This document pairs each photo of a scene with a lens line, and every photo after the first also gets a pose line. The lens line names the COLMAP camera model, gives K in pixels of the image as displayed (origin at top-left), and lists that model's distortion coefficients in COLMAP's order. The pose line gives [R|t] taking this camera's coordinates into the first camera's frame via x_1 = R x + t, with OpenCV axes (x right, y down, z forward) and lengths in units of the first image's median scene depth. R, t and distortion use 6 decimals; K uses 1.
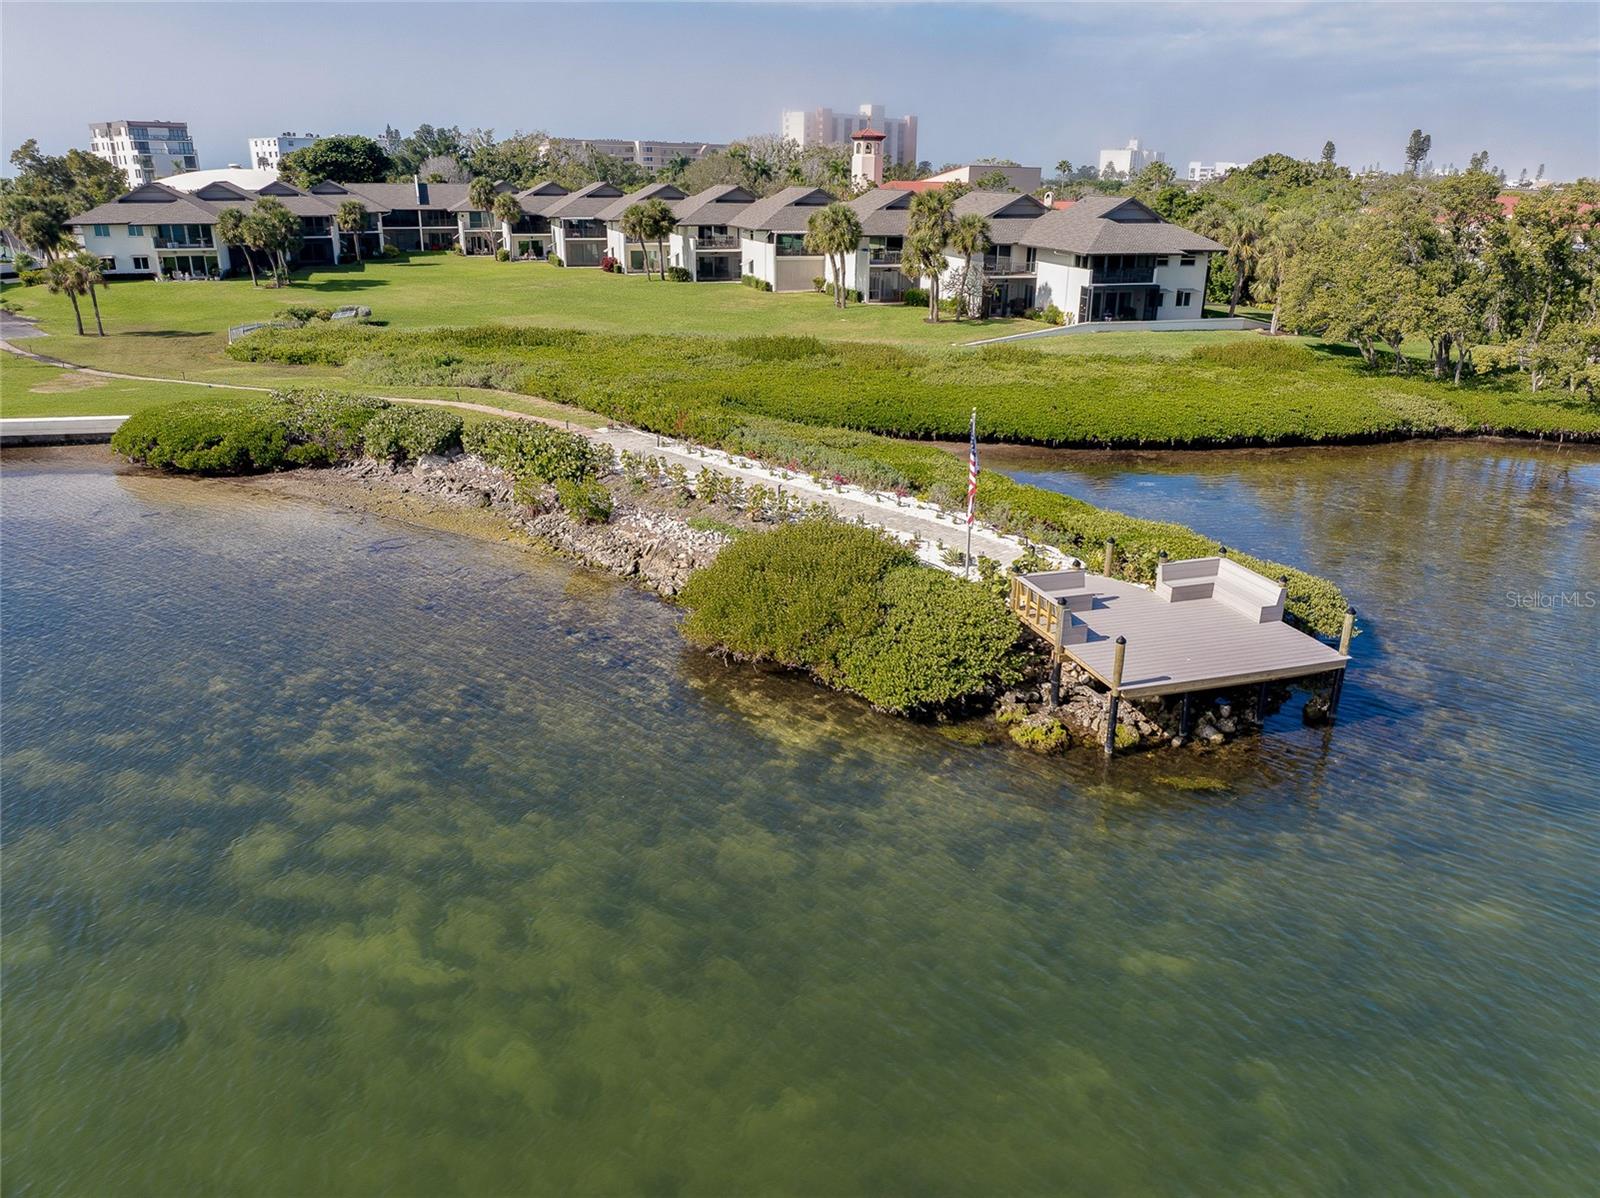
lens RADIAL K [[1131.3, 0, 804.1], [0, 1131.3, 592.5], [0, 0, 1]] dist [-0.045557, 0.015532]
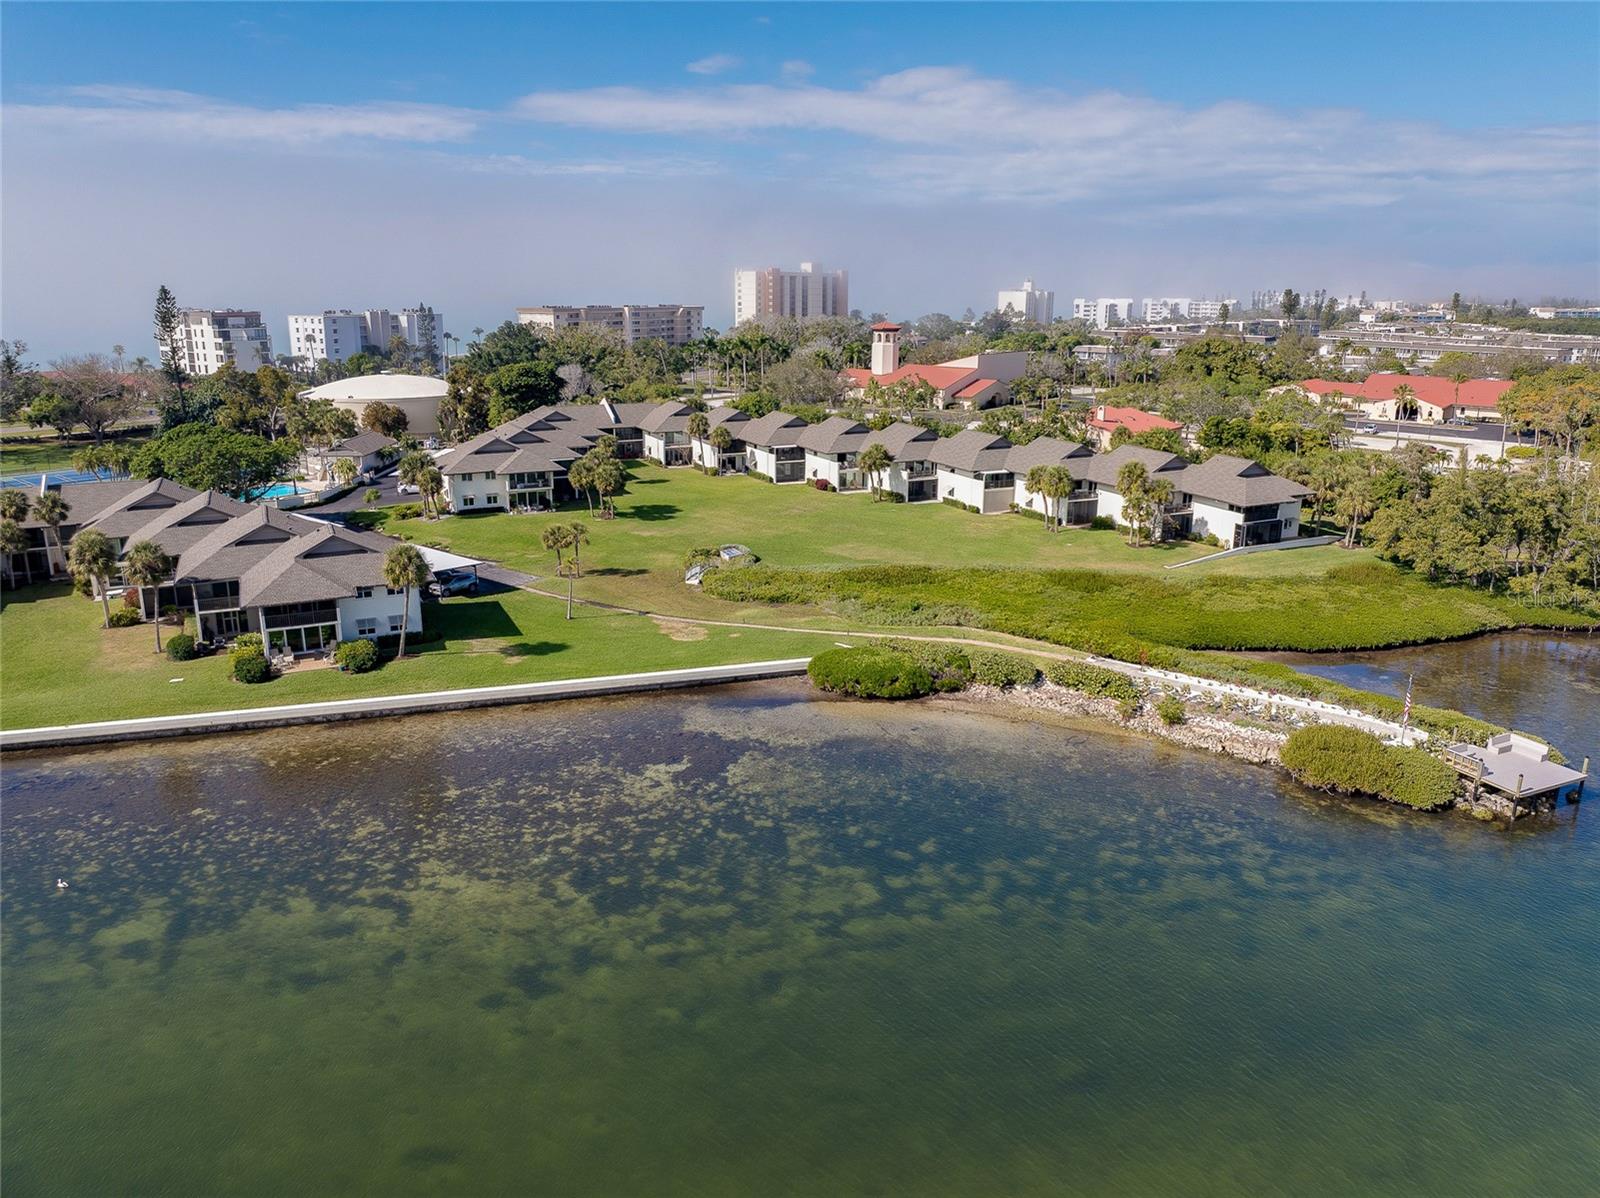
lens RADIAL K [[1131.3, 0, 803.7], [0, 1131.3, 595.1], [0, 0, 1]] dist [-0.045557, 0.015532]
pose [[0.992404, -0.039138, 0.116629, -0.731817], [0.049030, 0.995327, -0.083190, -0.107056], [-0.112828, 0.088276, 0.989685, -0.623644]]
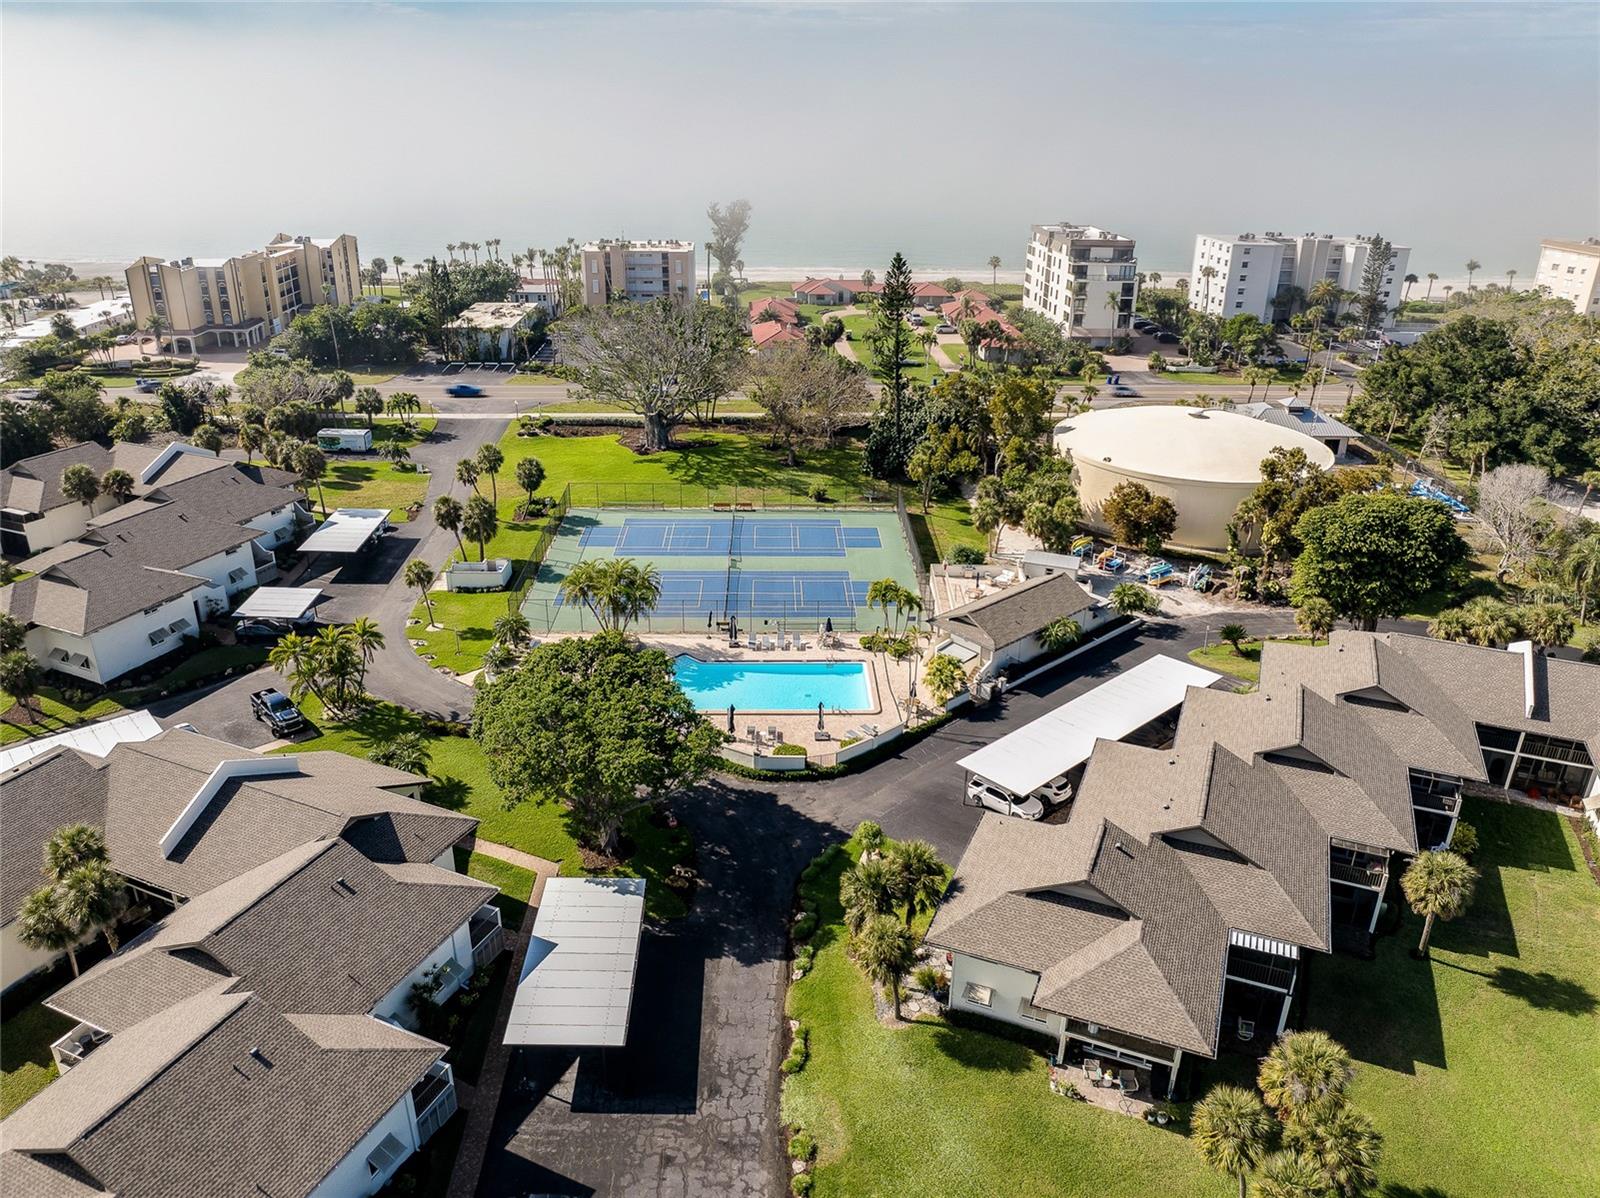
lens RADIAL K [[1131.3, 0, 801.5], [0, 1131.3, 592.3], [0, 0, 1]] dist [-0.045557, 0.015532]
pose [[0.748929, 0.260809, -0.609167, -0.751913], [-0.234671, 0.964100, 0.124259, -0.987249], [0.619706, 0.049893, 0.783247, 0.926669]]
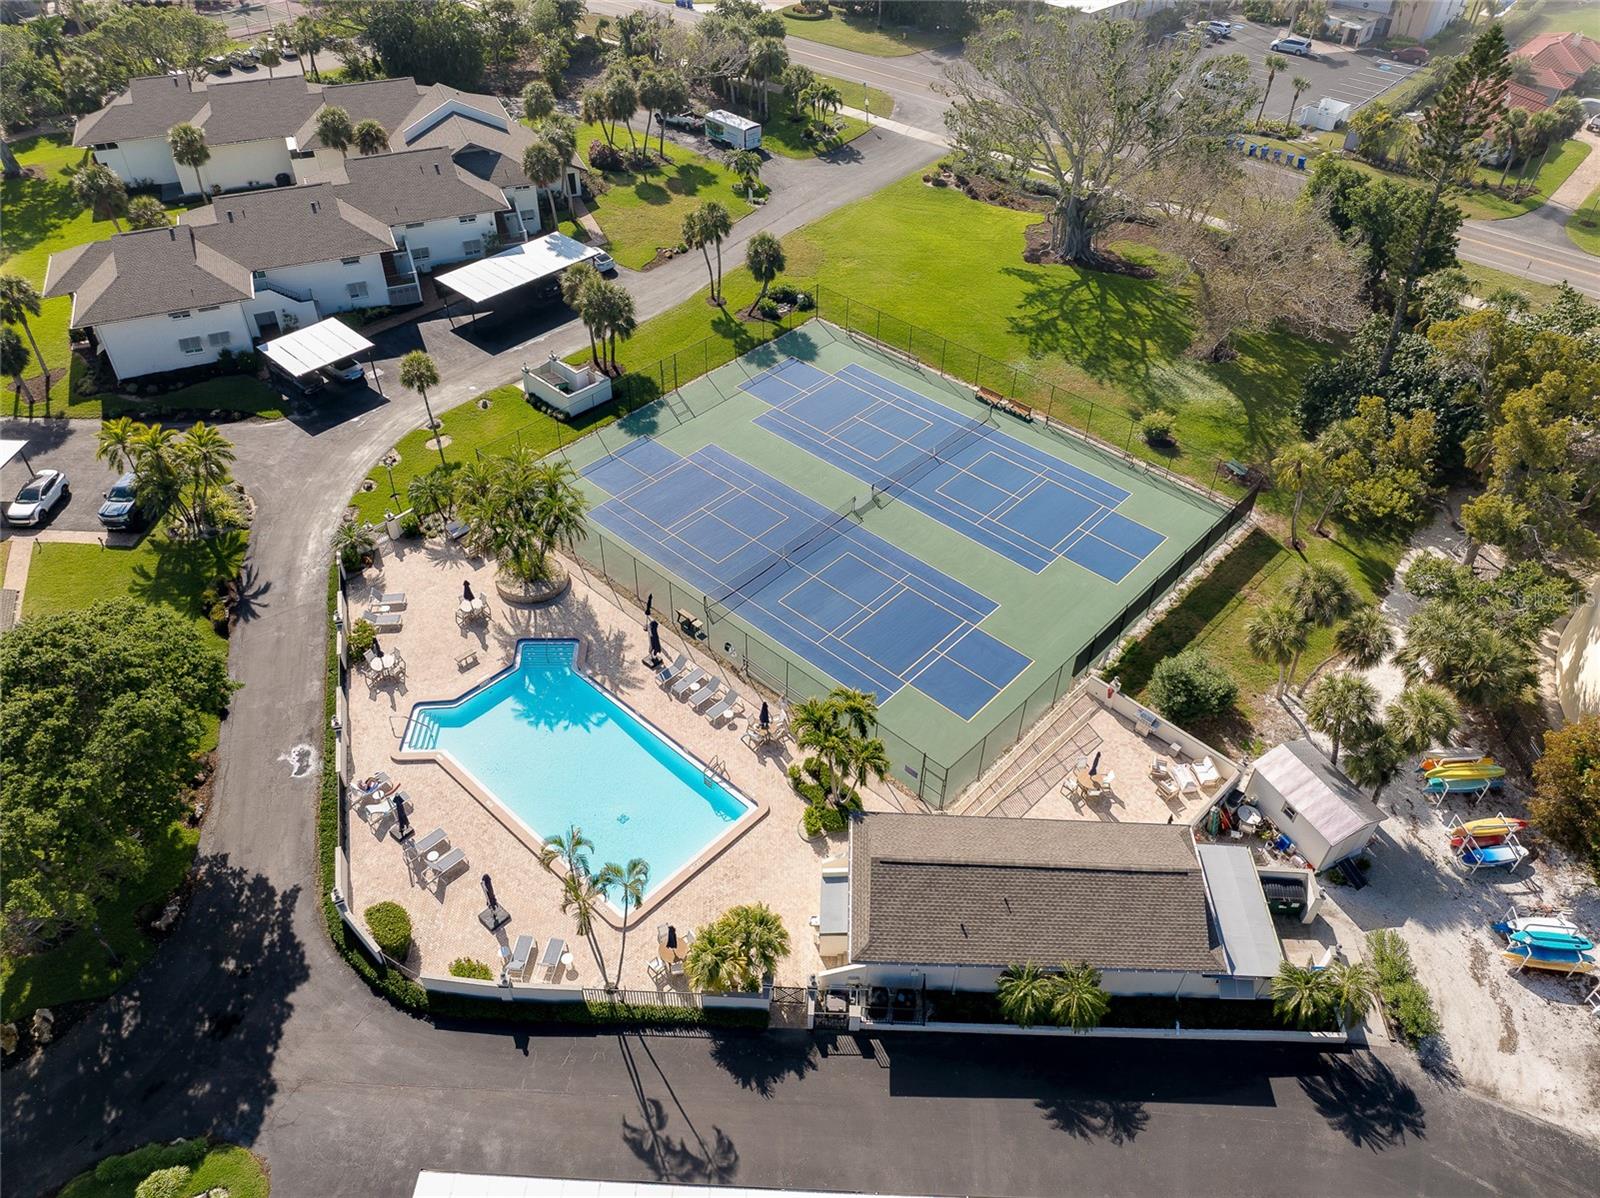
lens RADIAL K [[1131.3, 0, 800.7], [0, 1131.3, 588.8], [0, 0, 1]] dist [-0.045557, 0.015532]
pose [[0.069966, 0.643318, -0.762395, -1.074608], [-0.361561, 0.728654, 0.581667, -1.415289], [0.929719, 0.234956, 0.283580, 2.059565]]
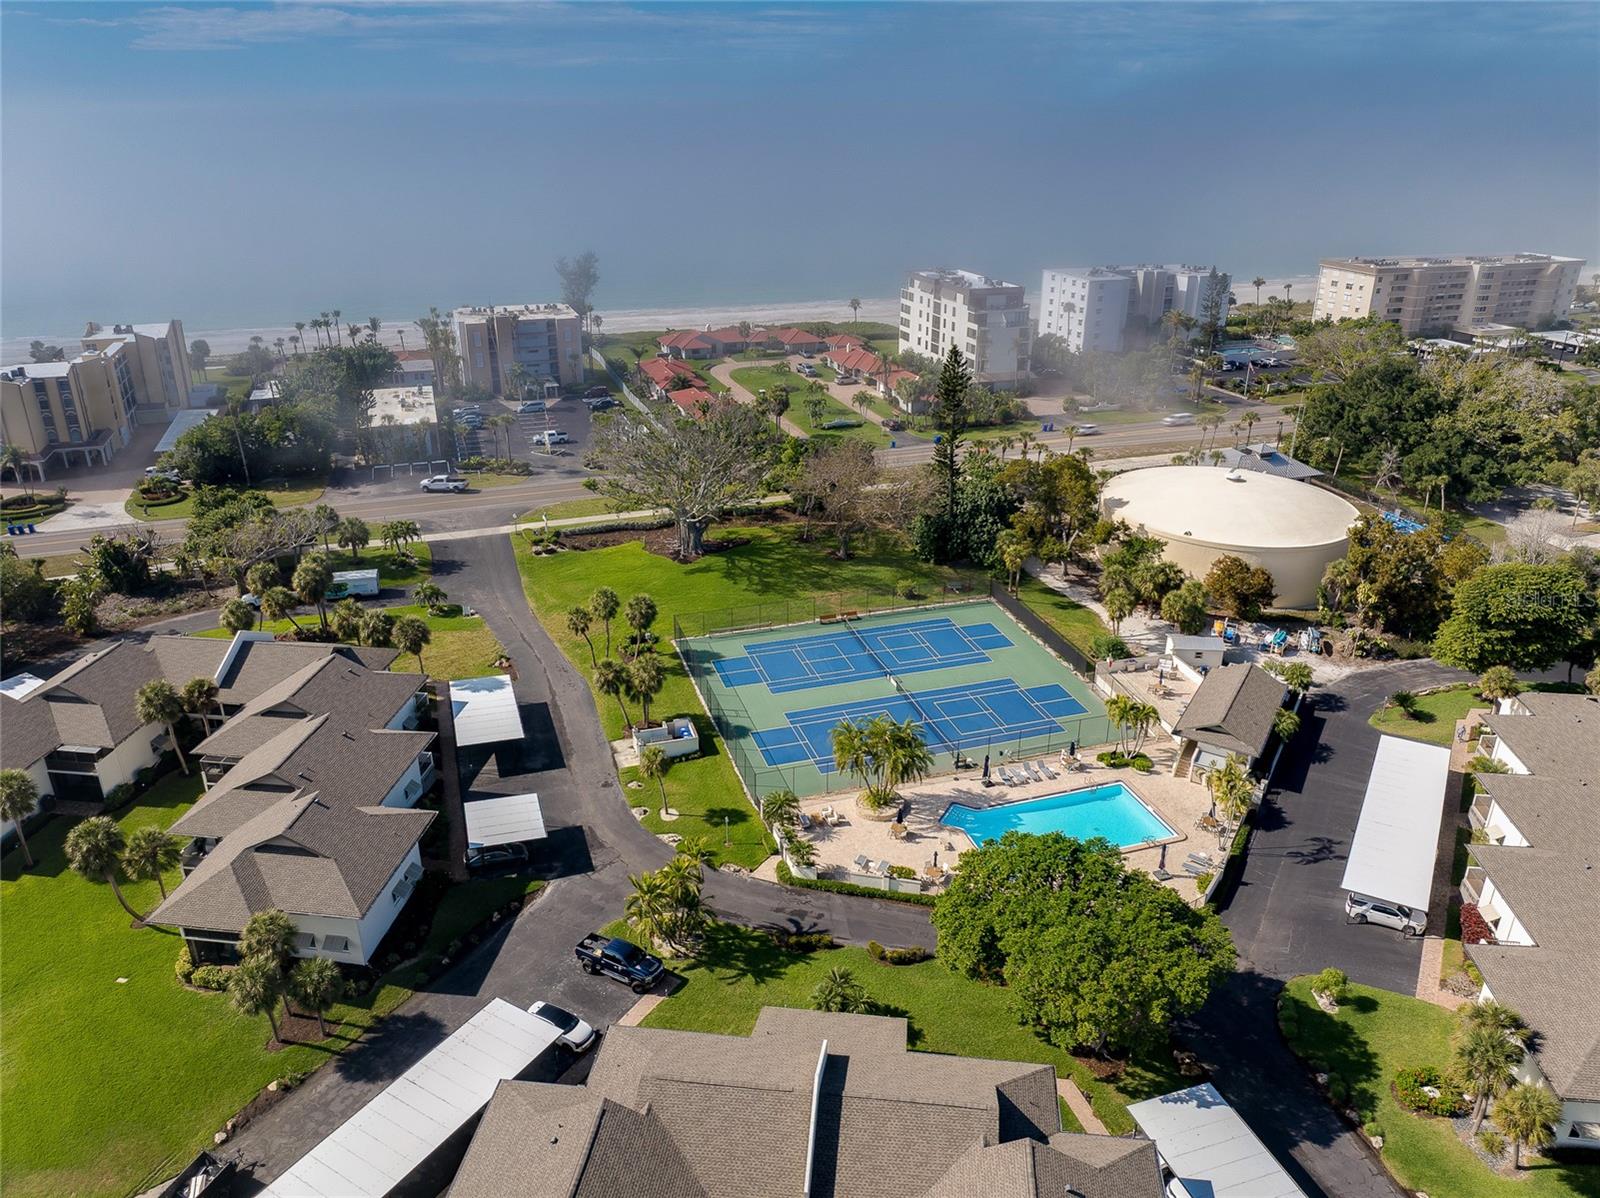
lens RADIAL K [[1131.3, 0, 802.9], [0, 1131.3, 591.2], [0, 0, 1]] dist [-0.045557, 0.015532]
pose [[0.906754, 0.160522, -0.389909, -1.516267], [-0.142563, 0.986957, 0.074783, -1.047169], [0.396828, -0.012223, 0.917812, 0.537247]]
